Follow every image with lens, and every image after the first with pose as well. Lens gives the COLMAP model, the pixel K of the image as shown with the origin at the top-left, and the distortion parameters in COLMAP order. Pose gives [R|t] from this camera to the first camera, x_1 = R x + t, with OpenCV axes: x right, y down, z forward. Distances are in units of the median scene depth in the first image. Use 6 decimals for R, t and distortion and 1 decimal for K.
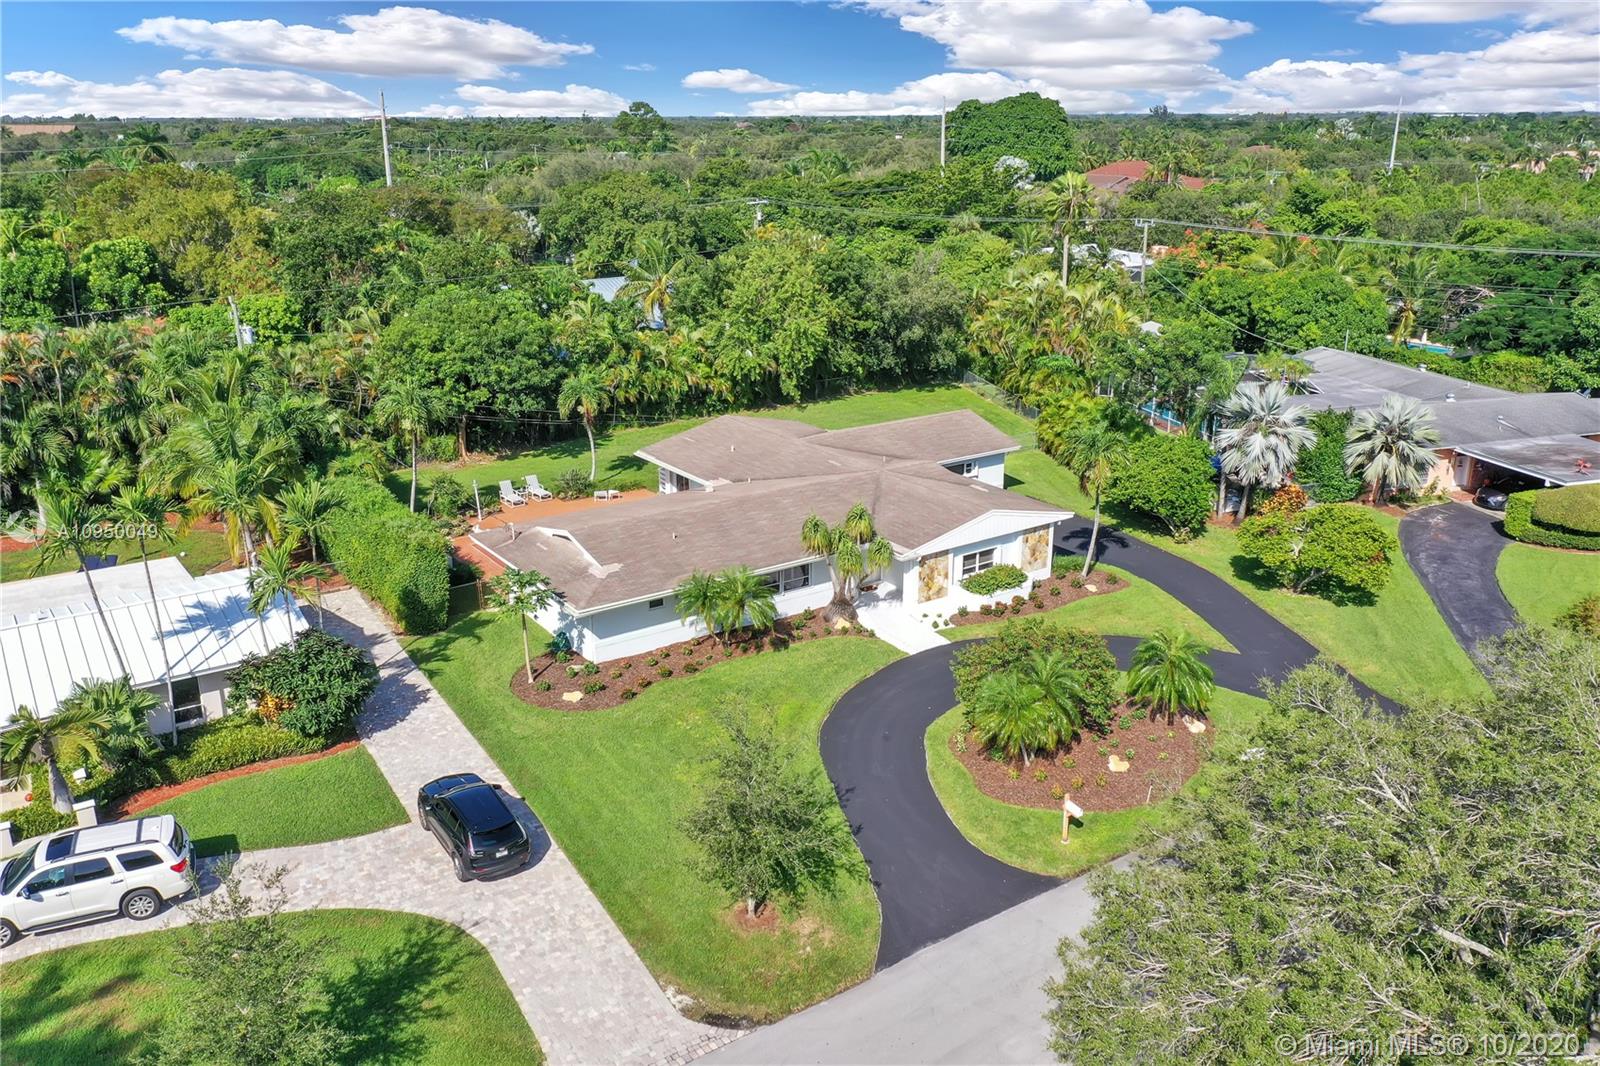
lens RADIAL K [[1256.3, 0, 805.0], [0, 1256.3, 530.4], [0, 0, 1]] dist [-0.003611, -0.001983]
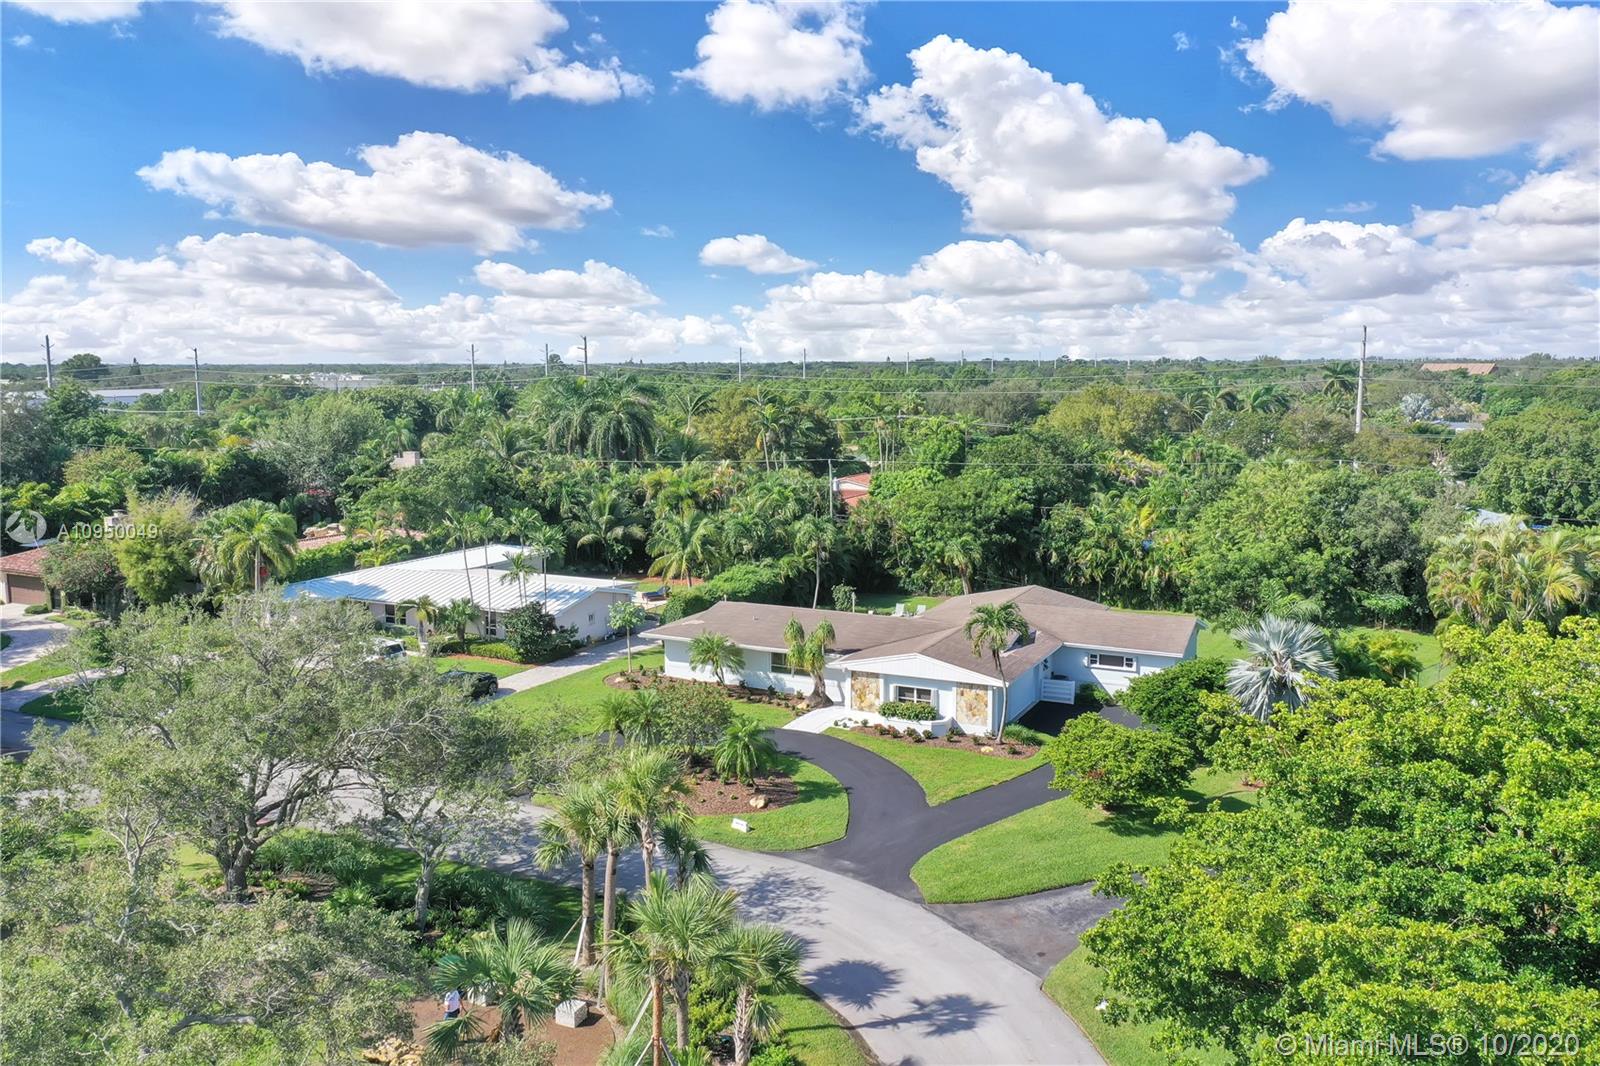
lens RADIAL K [[1256.3, 0, 796.9], [0, 1256.3, 535.4], [0, 0, 1]] dist [-0.003611, -0.001983]
pose [[0.467704, 0.118996, -0.875838, 1.146792], [-0.270970, 0.962487, -0.013931, -0.077941], [0.841325, 0.243842, 0.482403, 0.293376]]
